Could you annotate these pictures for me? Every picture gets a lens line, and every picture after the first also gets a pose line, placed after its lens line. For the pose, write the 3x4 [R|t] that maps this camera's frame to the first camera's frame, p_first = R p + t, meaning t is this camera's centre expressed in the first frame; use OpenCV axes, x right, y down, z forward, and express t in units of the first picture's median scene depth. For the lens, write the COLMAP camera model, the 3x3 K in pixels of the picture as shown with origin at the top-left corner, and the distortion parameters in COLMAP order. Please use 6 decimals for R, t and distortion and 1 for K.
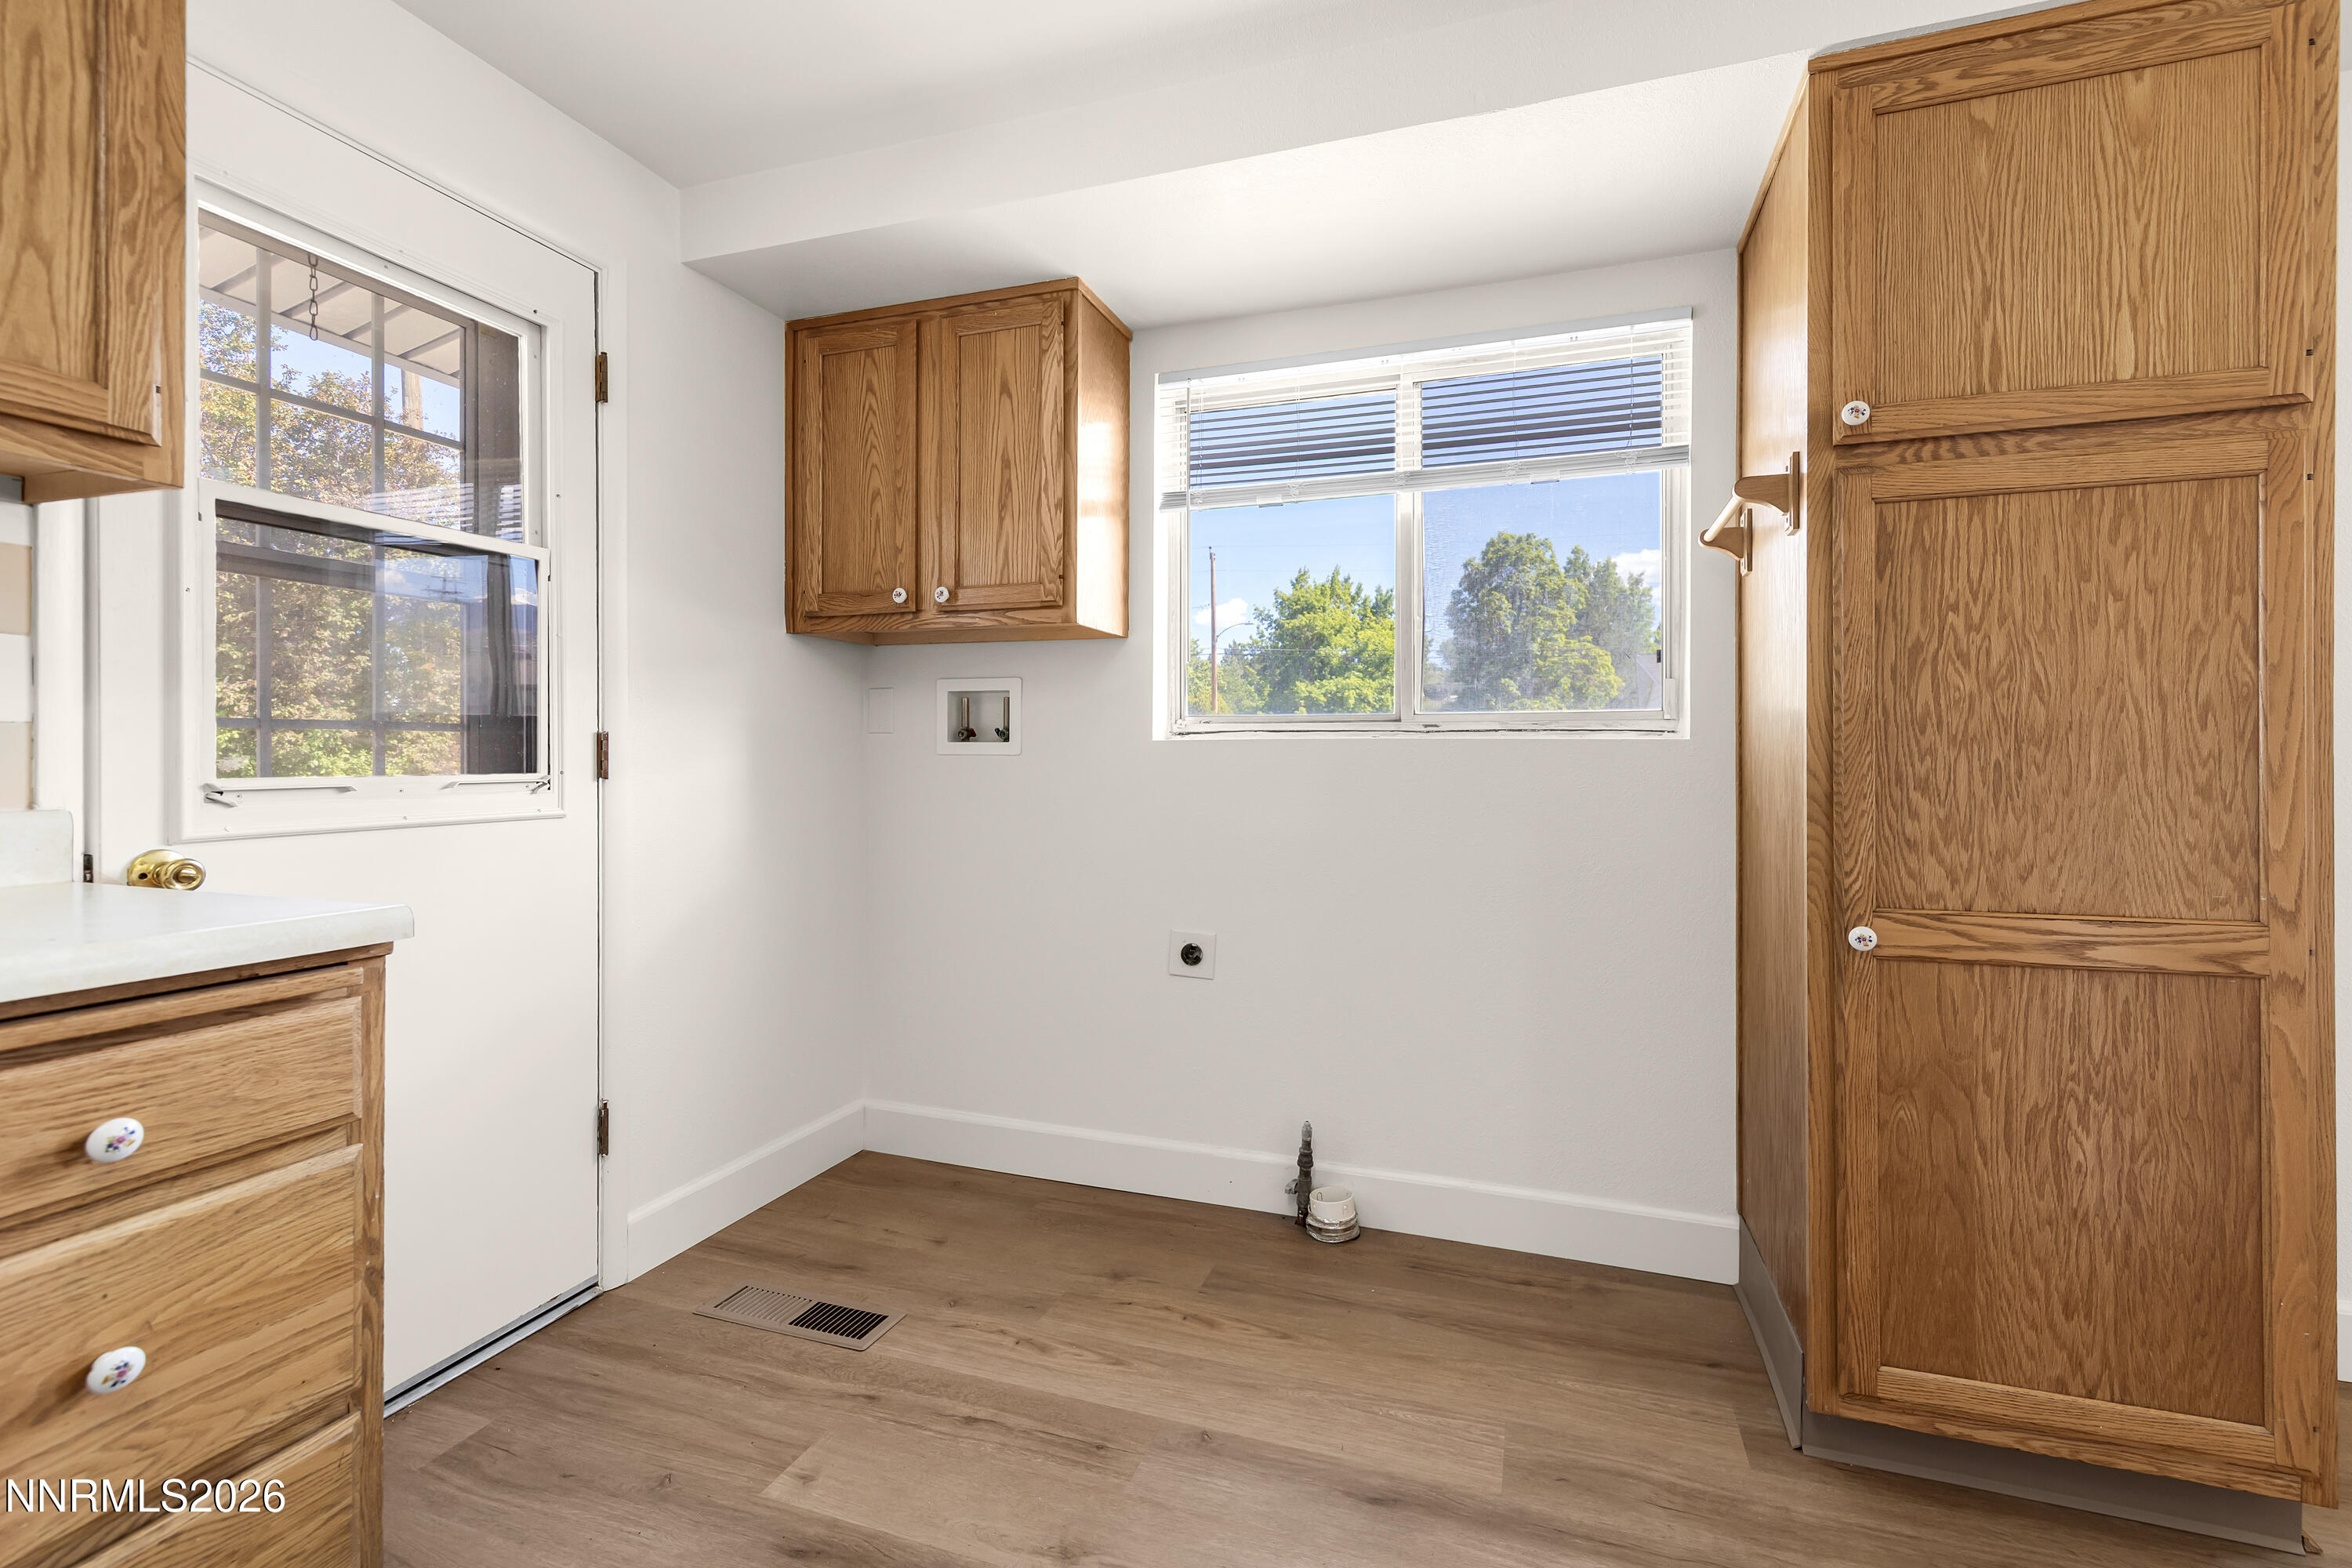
lens RADIAL K [[1066.6, 0, 1176.8], [0, 1066.6, 766.5], [0, 0, 1]] dist [-0.001720, -0.000433]
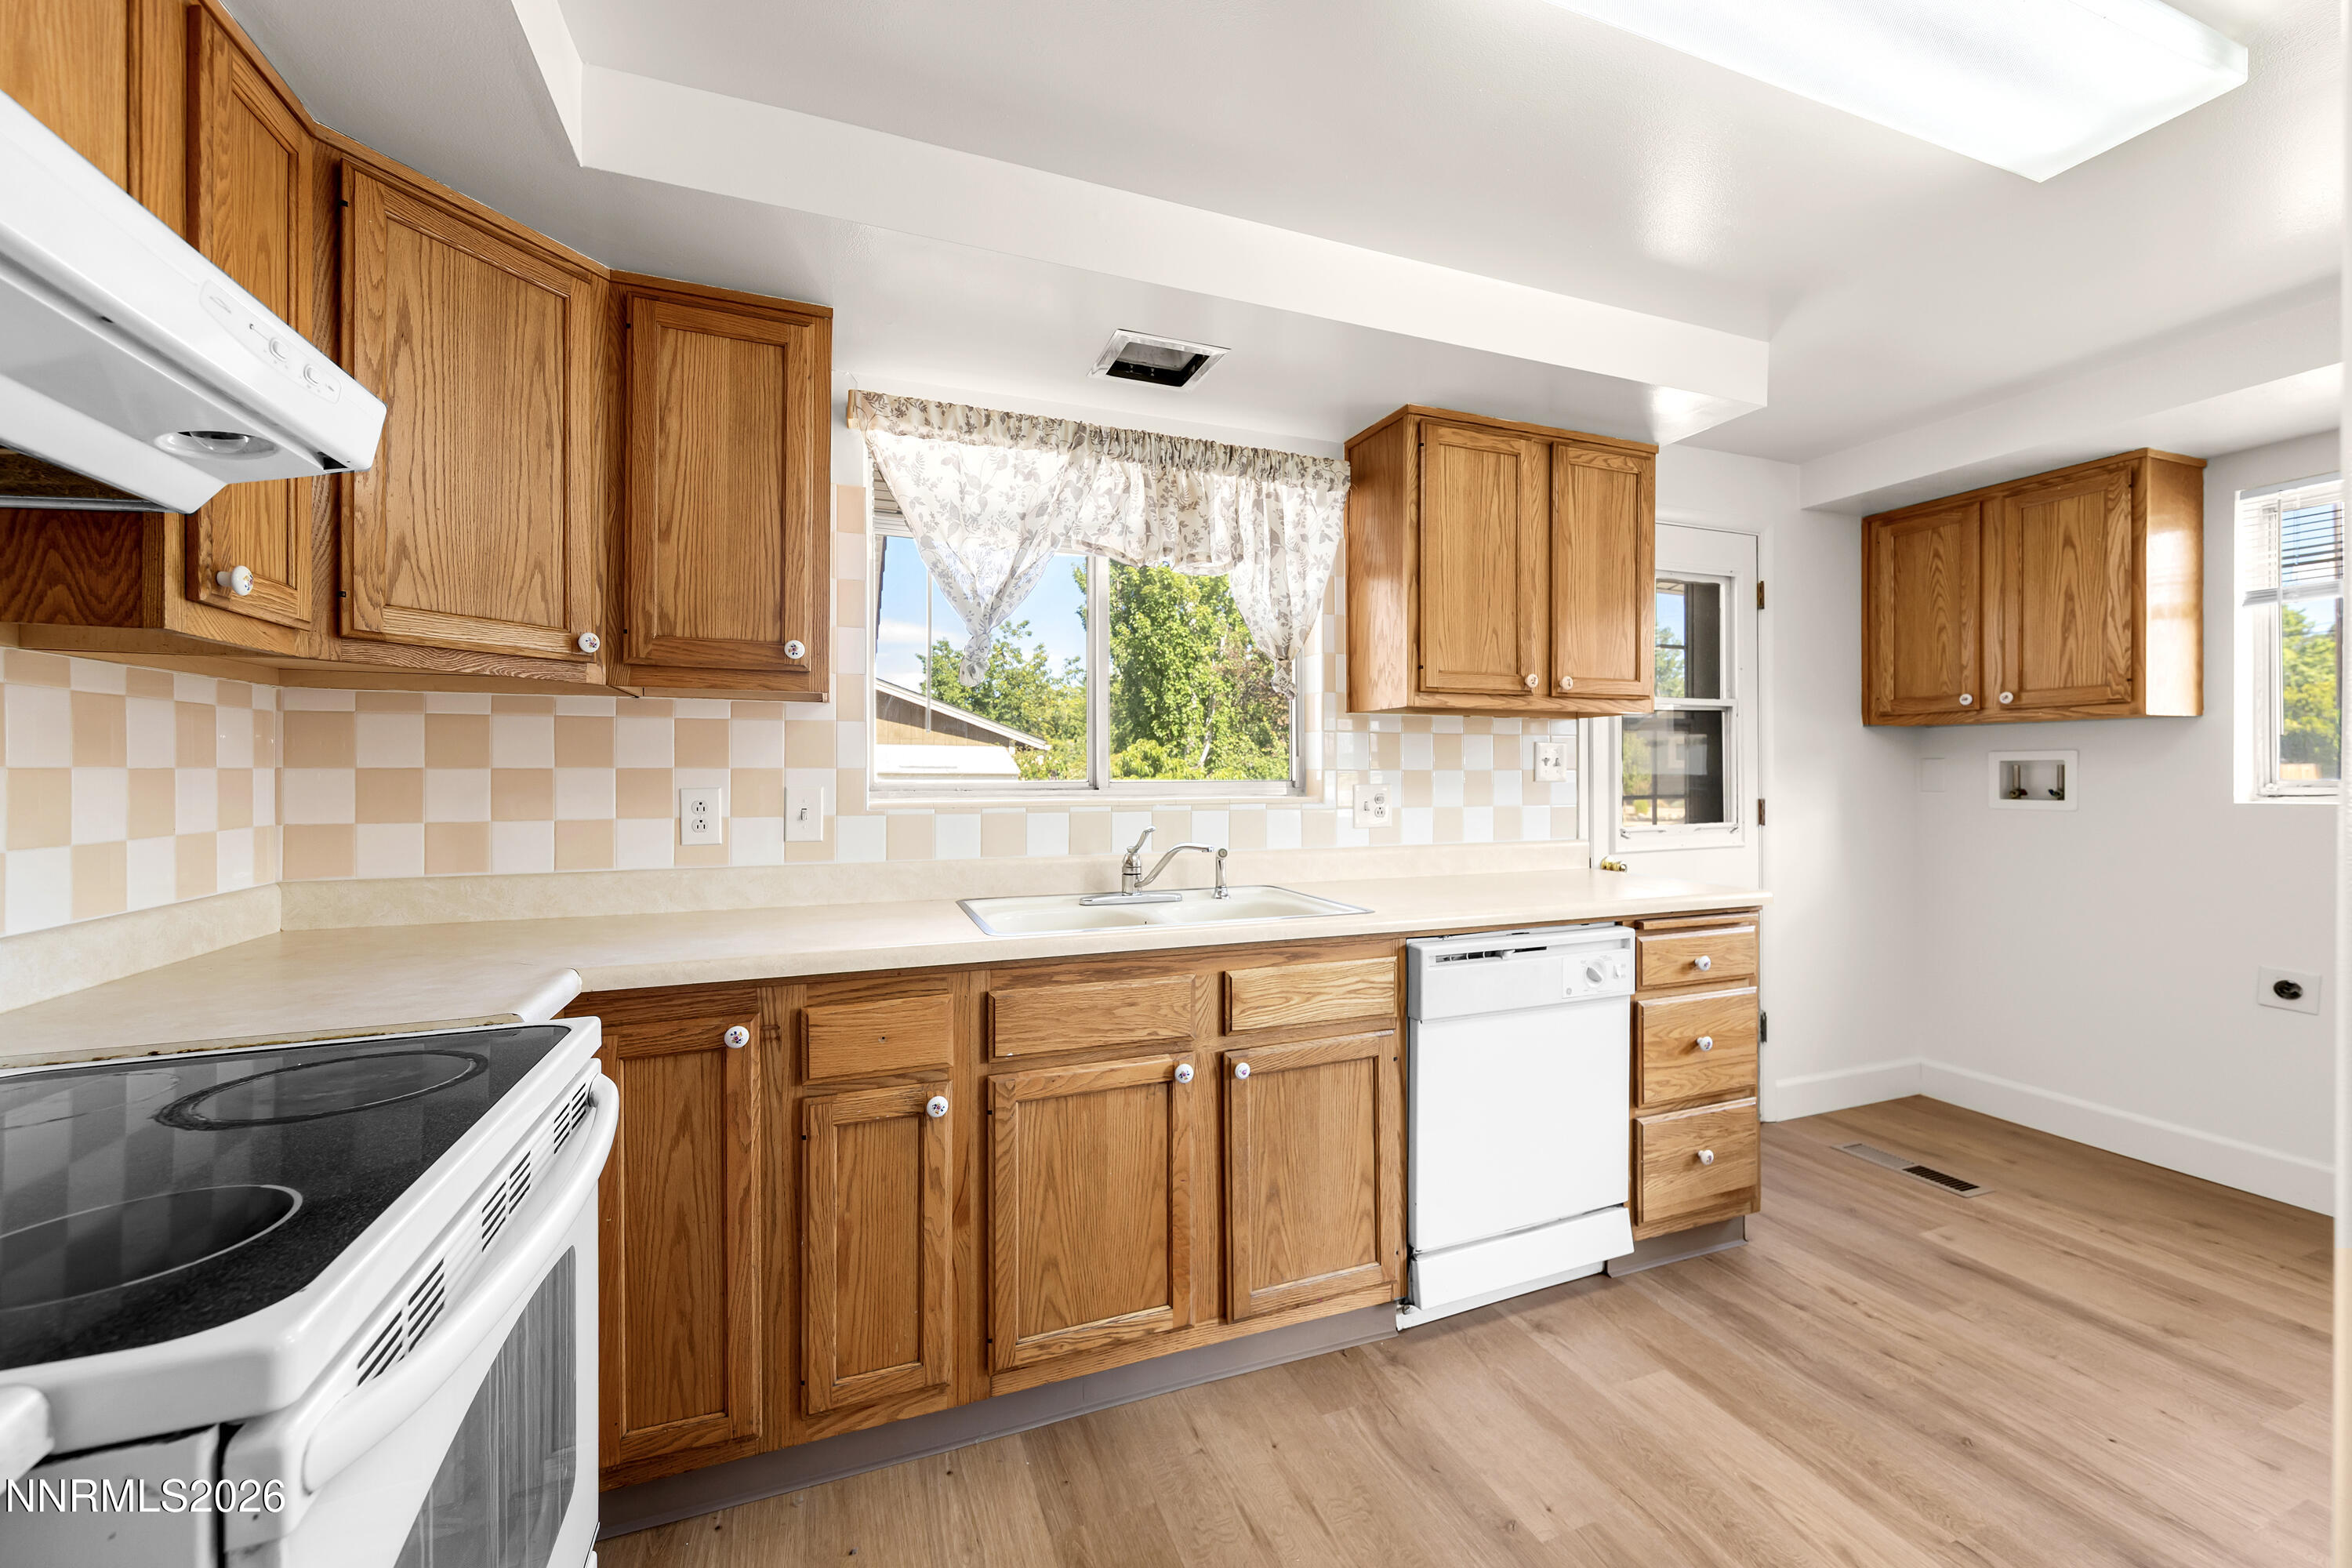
lens RADIAL K [[963.9, 0, 1162.9], [0, 963.9, 769.8], [0, 0, 1]] dist [0.007632, -0.000643]
pose [[0.662178, -0.005676, -0.749325, -0.002180], [-0.003330, 0.999939, -0.010517, -0.049842], [0.749339, 0.009459, 0.662118, -0.654311]]
